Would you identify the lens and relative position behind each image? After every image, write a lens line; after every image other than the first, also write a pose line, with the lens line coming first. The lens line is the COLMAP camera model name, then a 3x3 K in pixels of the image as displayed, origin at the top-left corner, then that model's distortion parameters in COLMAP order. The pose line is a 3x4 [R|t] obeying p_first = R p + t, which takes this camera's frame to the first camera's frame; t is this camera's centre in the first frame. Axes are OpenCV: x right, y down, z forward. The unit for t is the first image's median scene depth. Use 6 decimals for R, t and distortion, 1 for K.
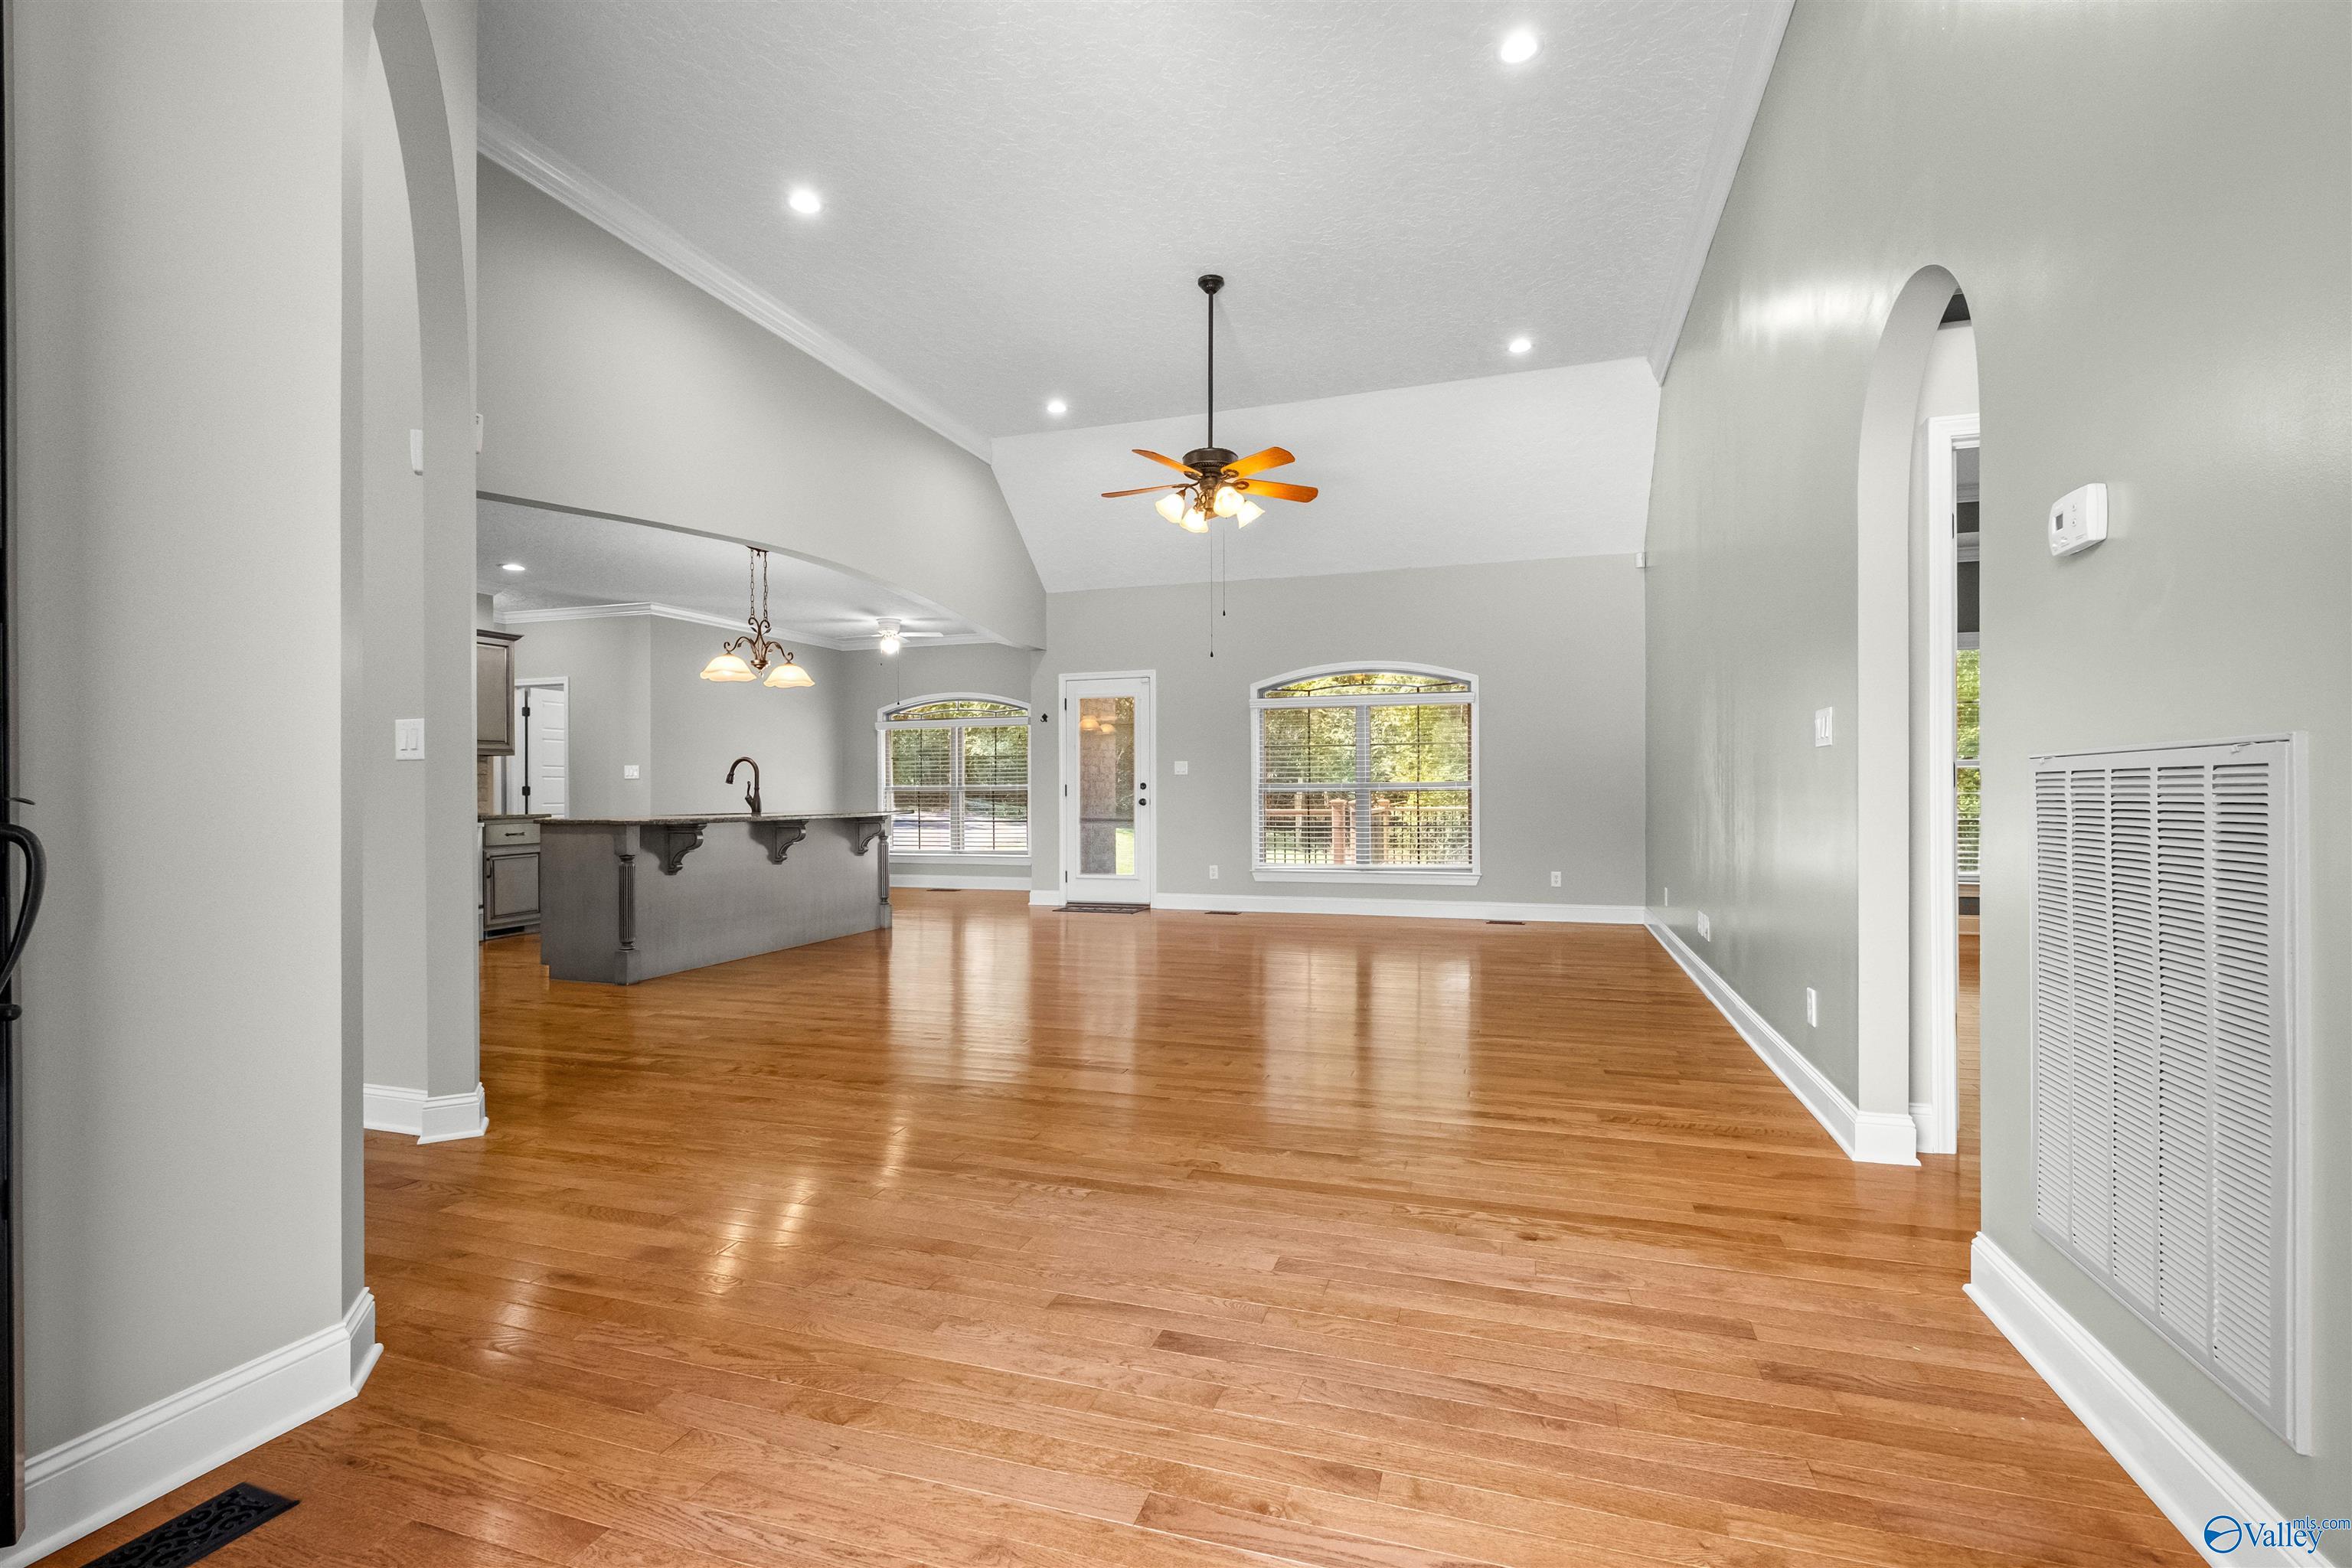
lens RADIAL K [[1033.4, 0, 1171.4], [0, 1033.4, 791.3], [0, 0, 1]] dist [0.002051, -0.004908]
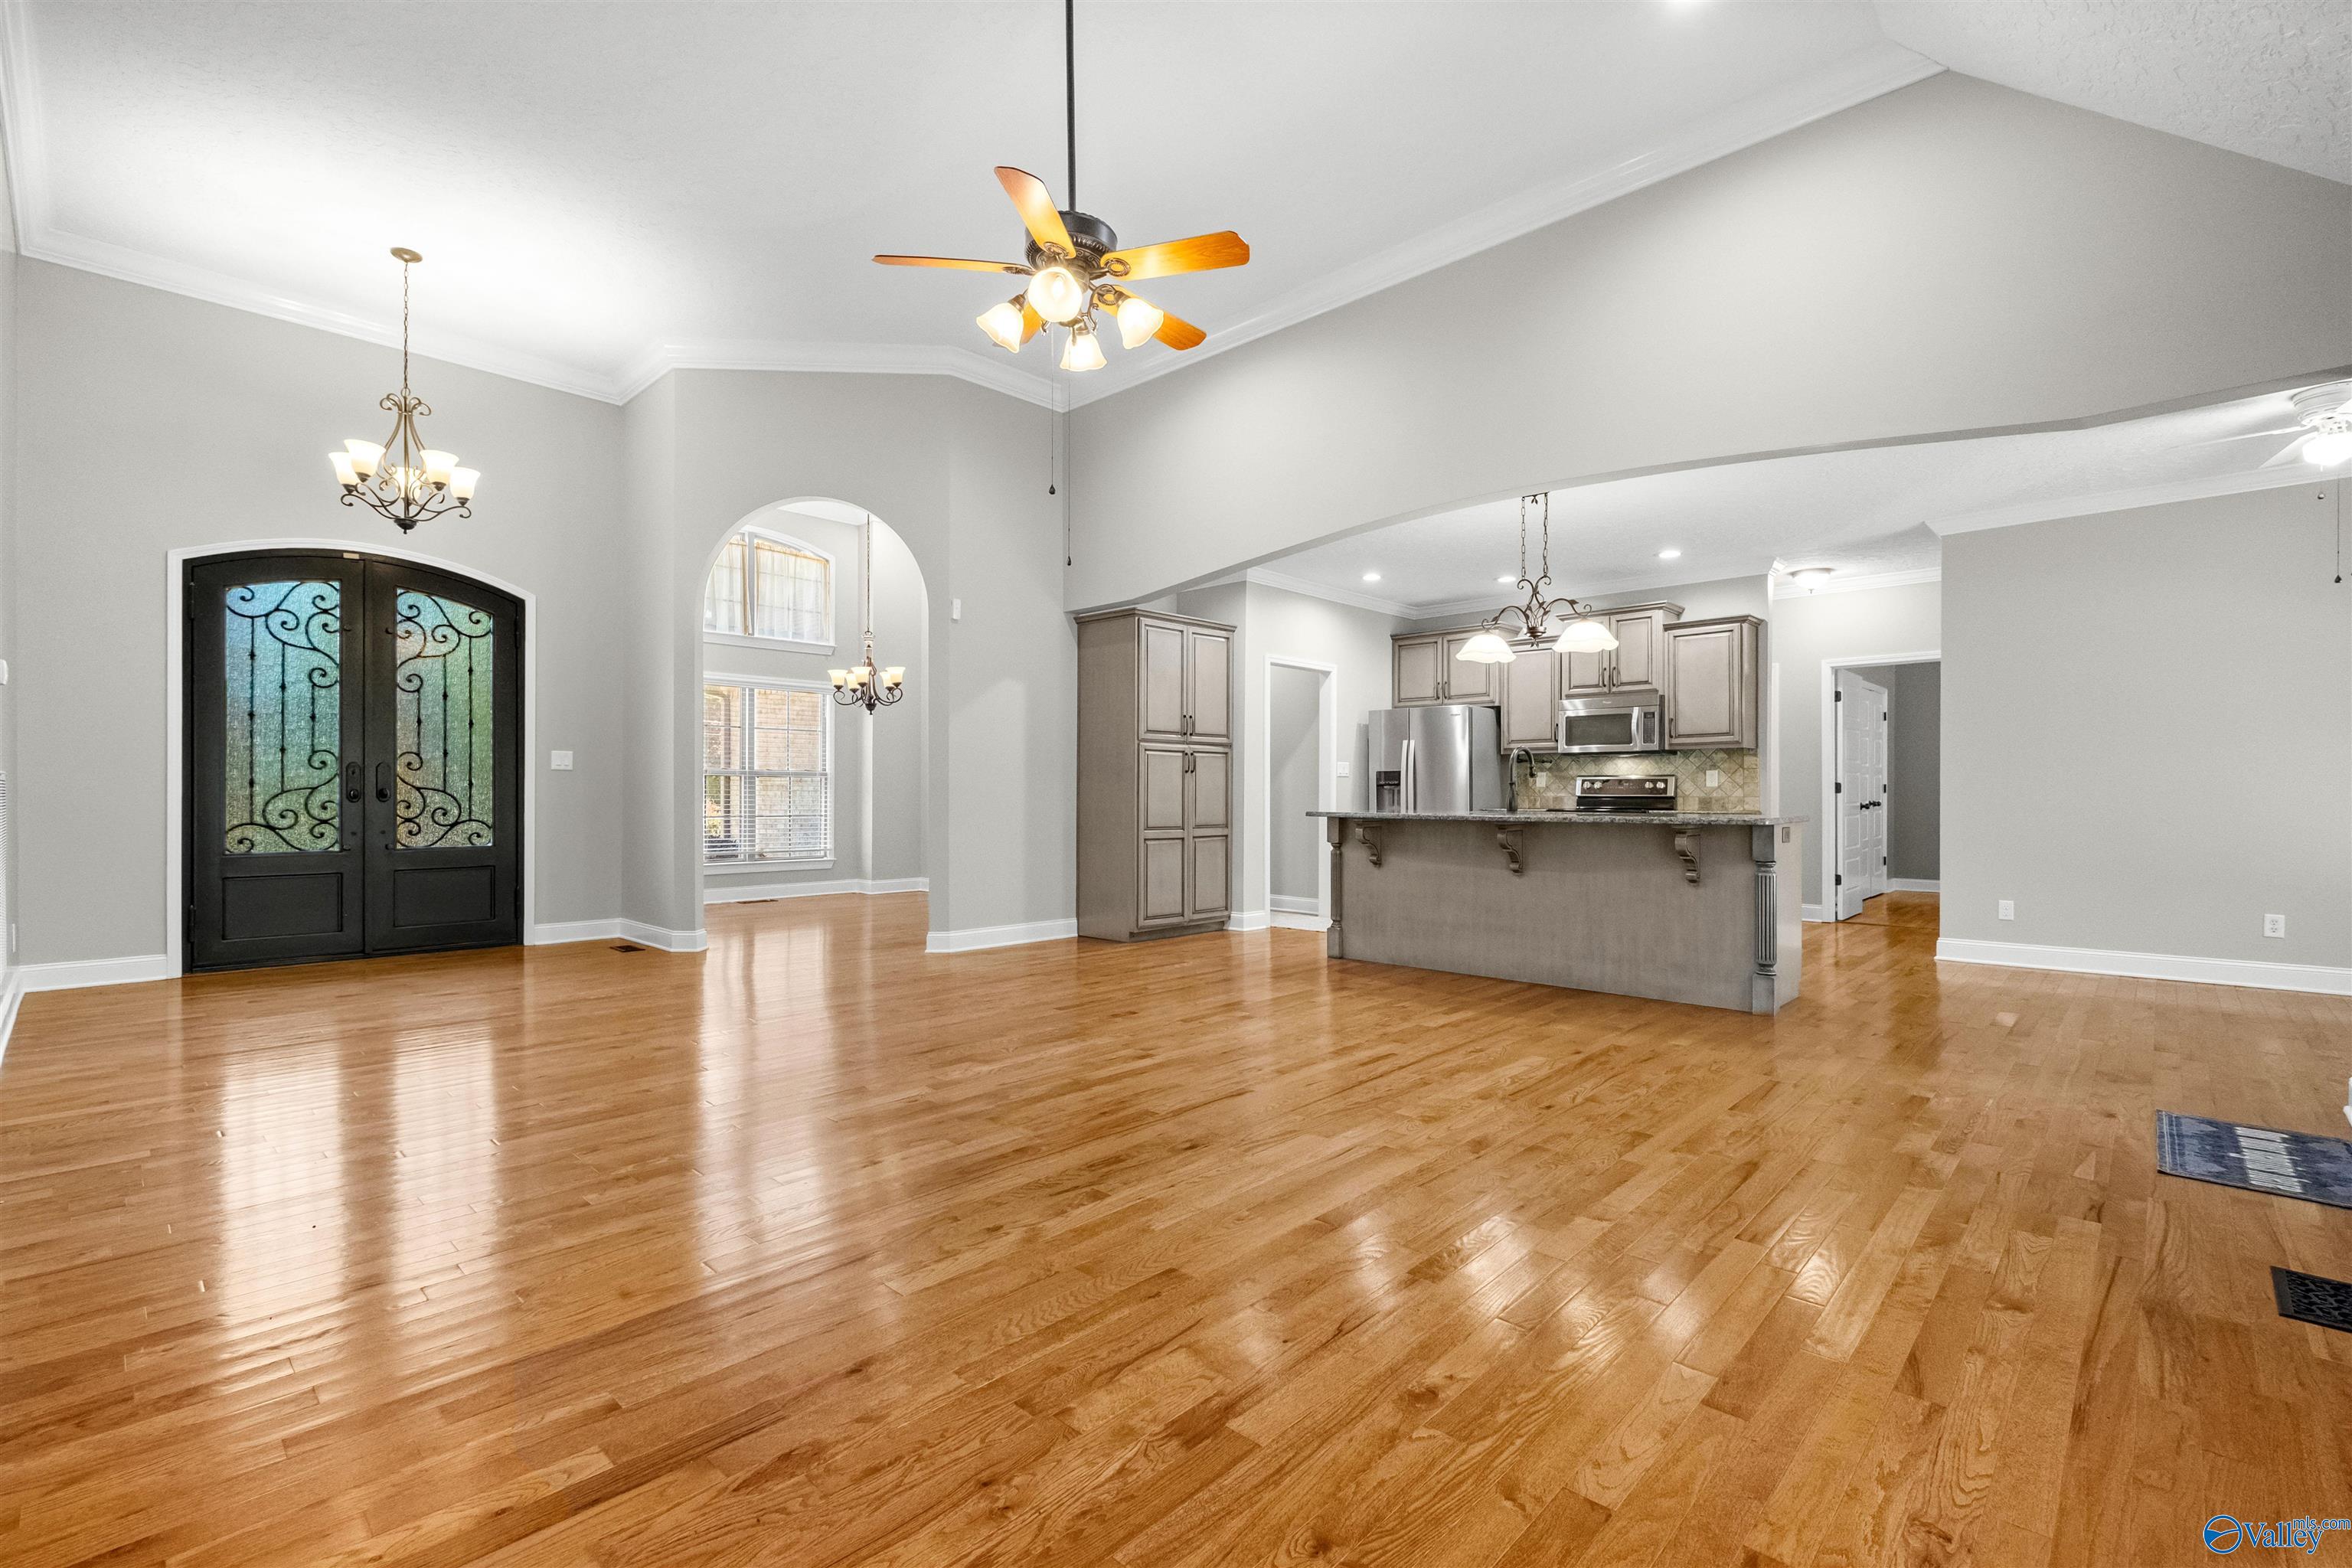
lens RADIAL K [[1033.4, 0, 1192.7], [0, 1033.4, 791.9], [0, 0, 1]] dist [0.002051, -0.004908]
pose [[-0.415281, 0.004820, -0.909680, 0.503907], [0.000719, 0.999987, 0.004971, -0.000272], [0.909693, 0.001410, -0.415279, 1.195168]]
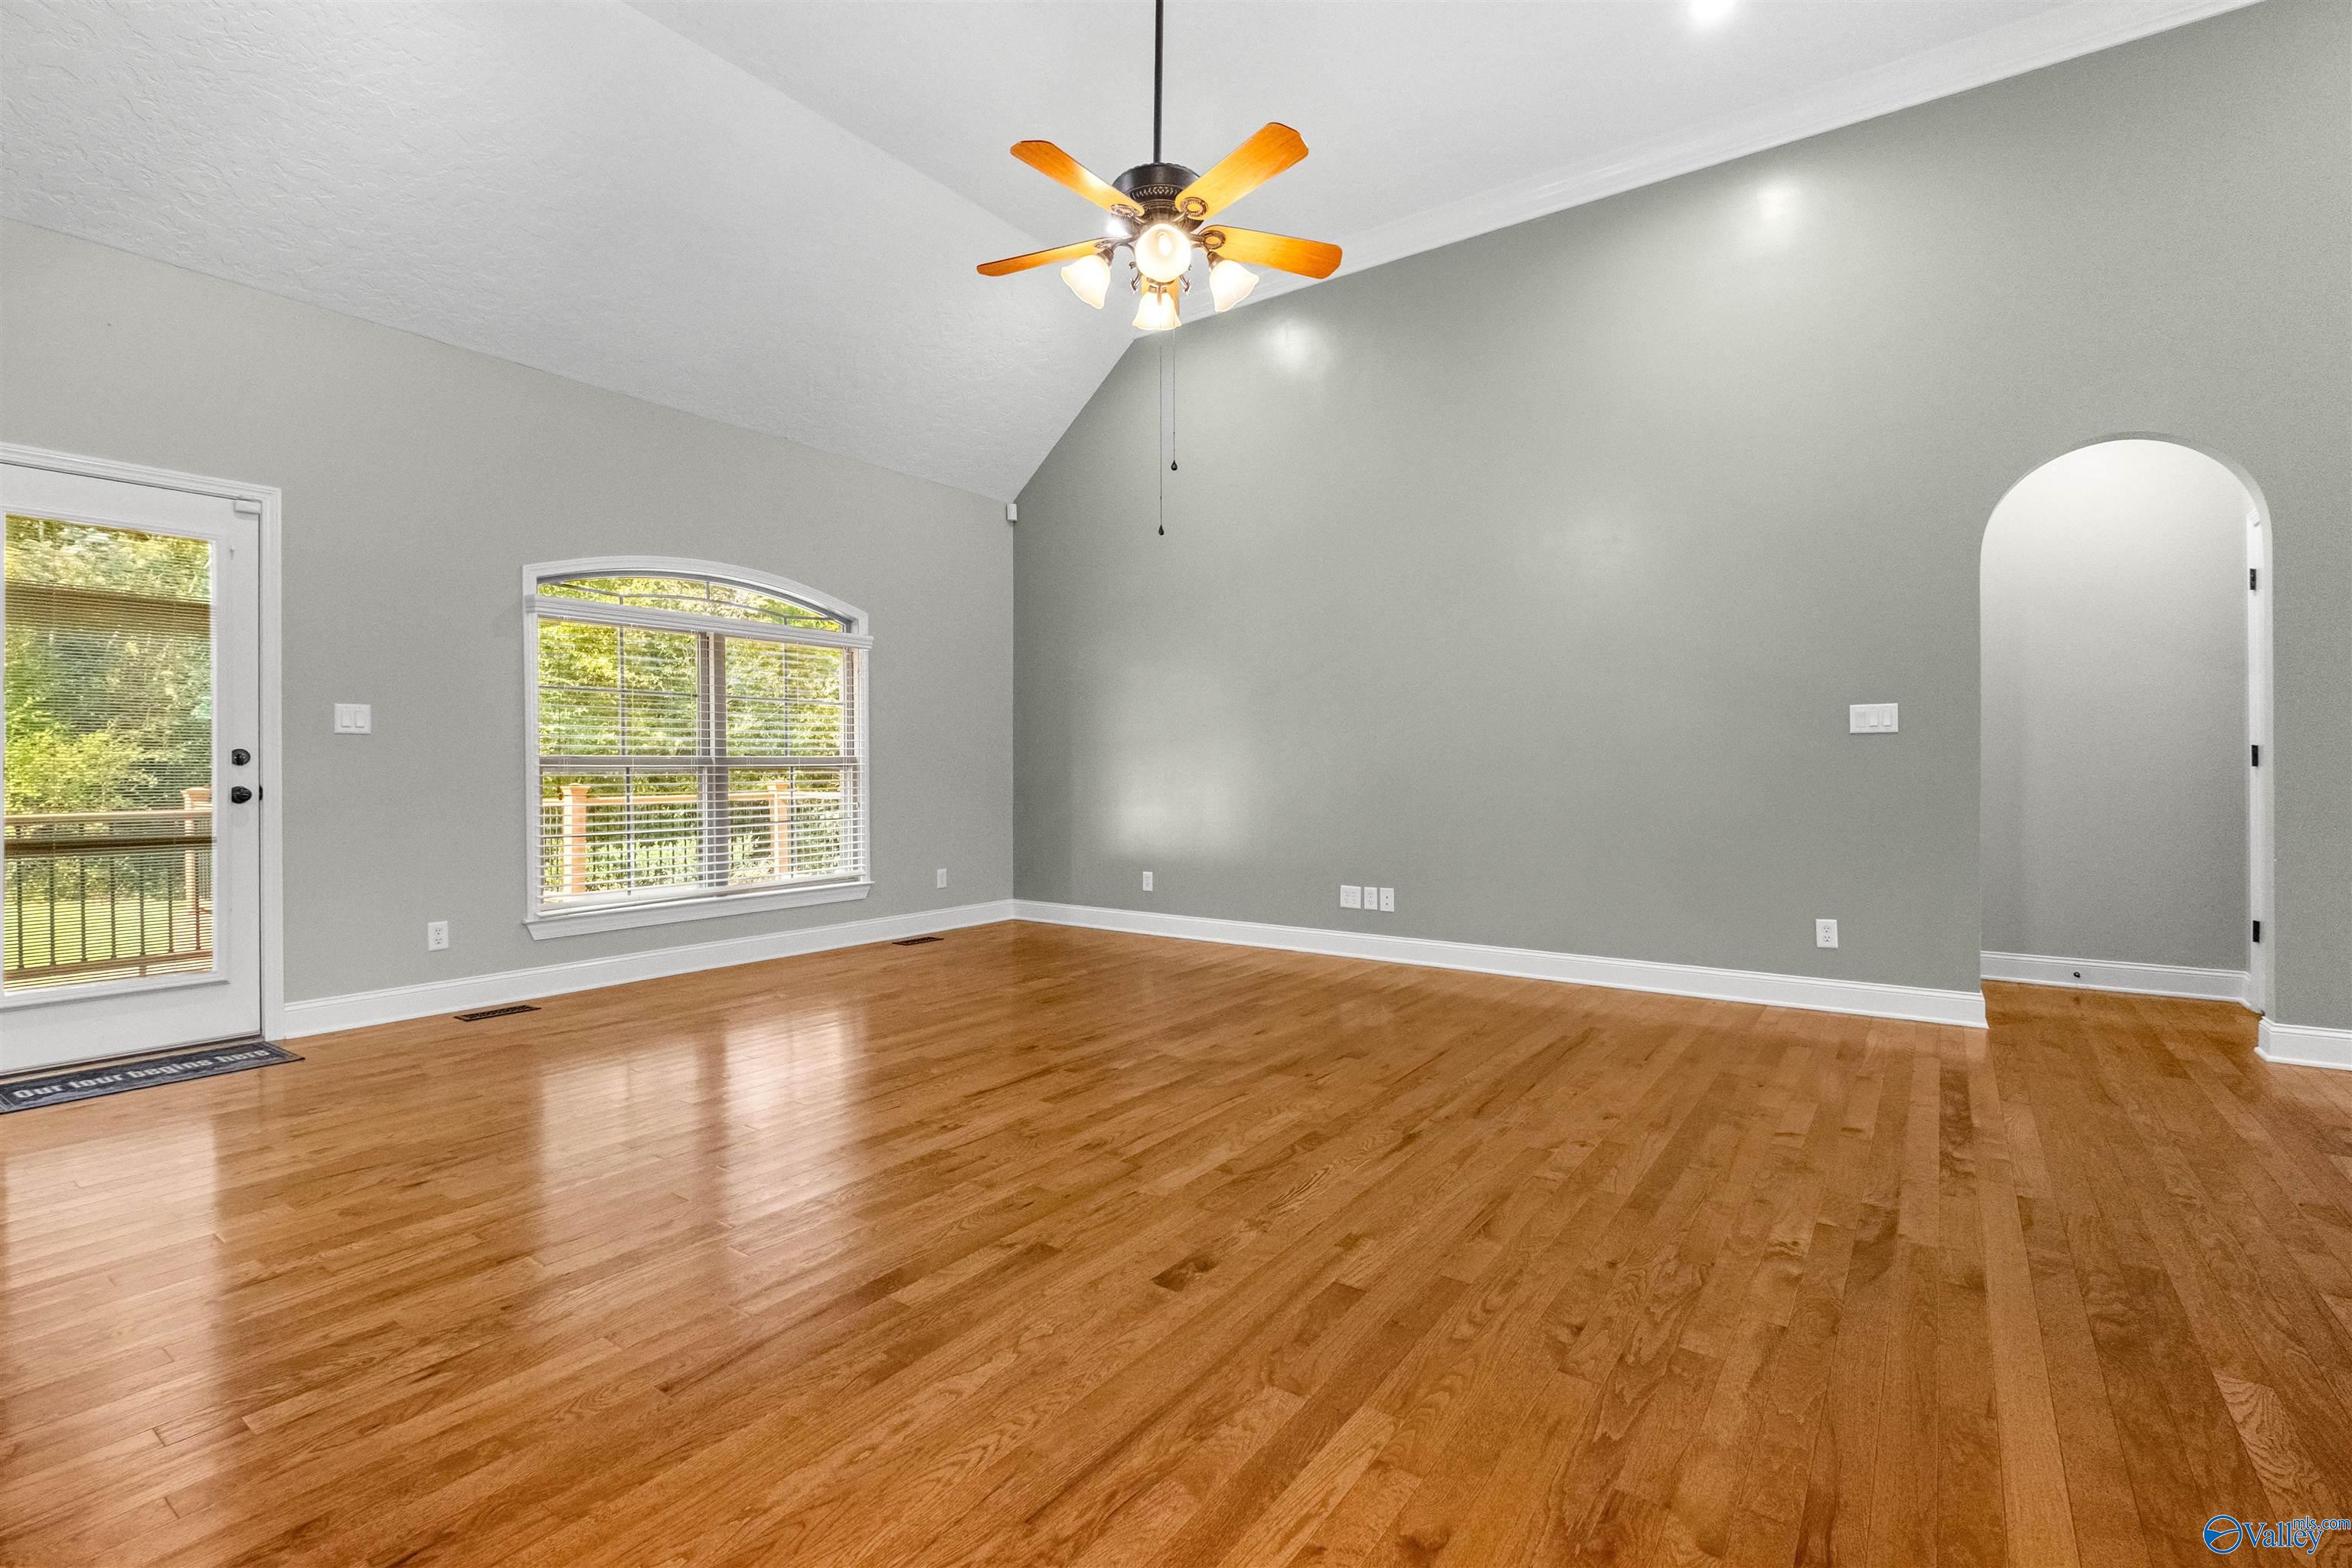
lens RADIAL K [[1033.4, 0, 1156.0], [0, 1033.4, 782.4], [0, 0, 1]] dist [0.002051, -0.004908]
pose [[0.300600, -0.008229, 0.953715, -0.463991], [0.004239, 0.999964, 0.007292, 0.006297], [-0.953741, 0.001851, 0.300624, 0.750995]]
